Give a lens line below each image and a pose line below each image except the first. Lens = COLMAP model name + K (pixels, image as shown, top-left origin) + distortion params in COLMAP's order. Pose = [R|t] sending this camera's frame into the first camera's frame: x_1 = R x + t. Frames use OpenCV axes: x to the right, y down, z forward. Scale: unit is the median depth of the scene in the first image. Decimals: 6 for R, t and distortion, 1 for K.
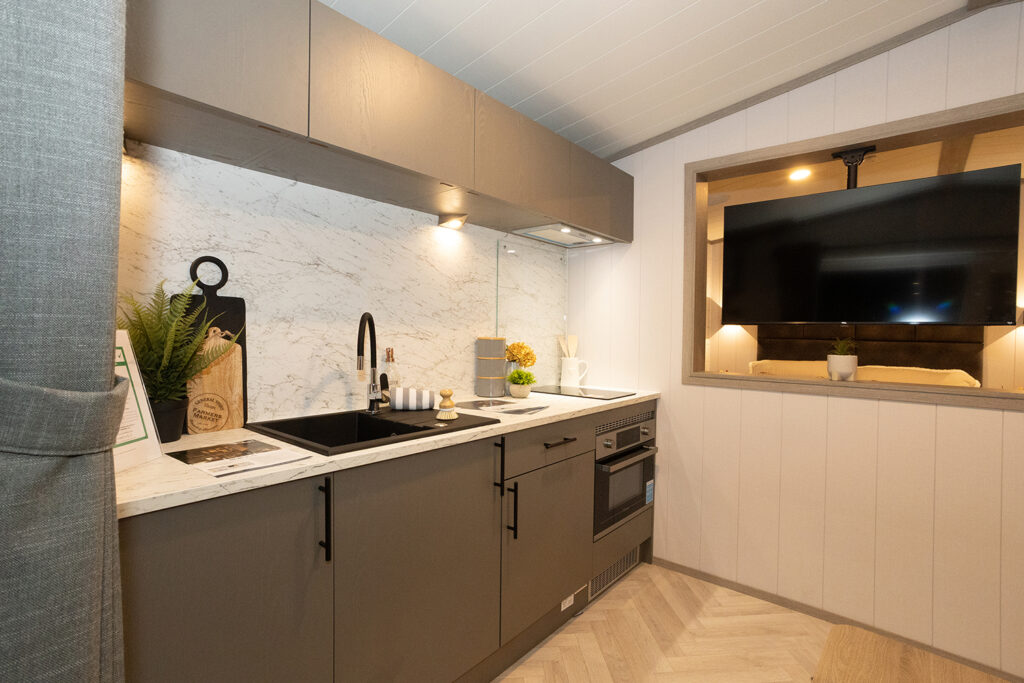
lens RADIAL K [[490.2, 0, 504.7], [0, 490.2, 337.9], [0, 0, 1]] dist [-0.046719, 0.030536]
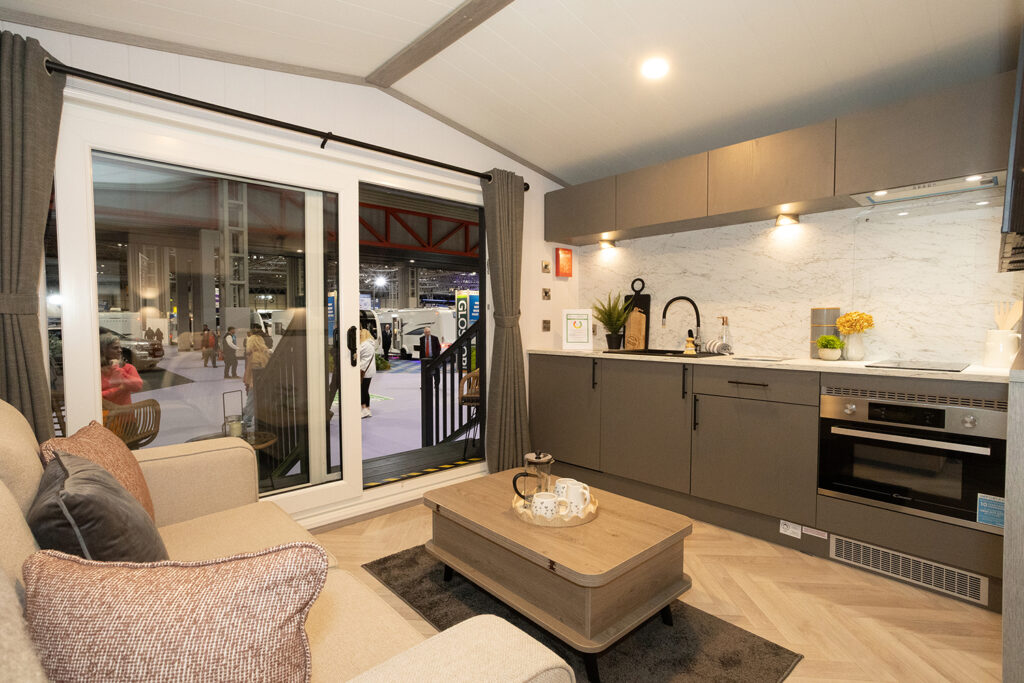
lens RADIAL K [[490.2, 0, 505.6], [0, 490.2, 342.3], [0, 0, 1]] dist [-0.046719, 0.030536]
pose [[-0.110814, 0.022333, -0.993590, 1.262727], [-0.014554, 0.999604, 0.024091, 0.067883], [0.993735, 0.017130, -0.110445, 0.410109]]
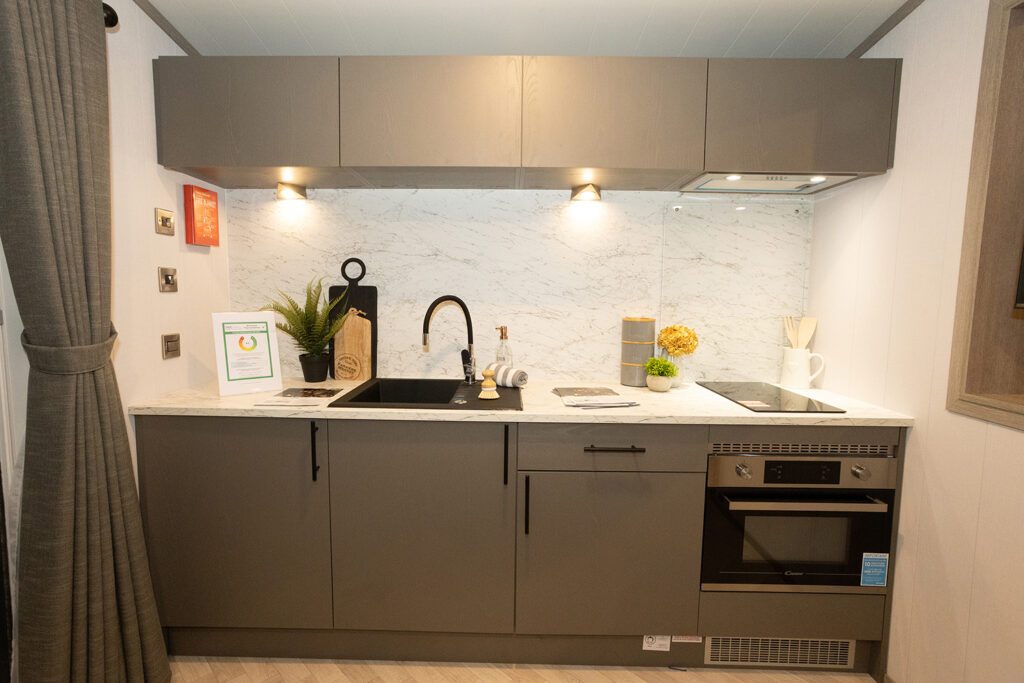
lens RADIAL K [[490.2, 0, 502.4], [0, 490.2, 337.4], [0, 0, 1]] dist [-0.046719, 0.030536]
pose [[0.637387, 0.063302, -0.767939, 0.523220], [-0.011529, 0.997292, 0.072640, -0.029554], [0.770457, -0.037446, 0.636391, 0.276600]]
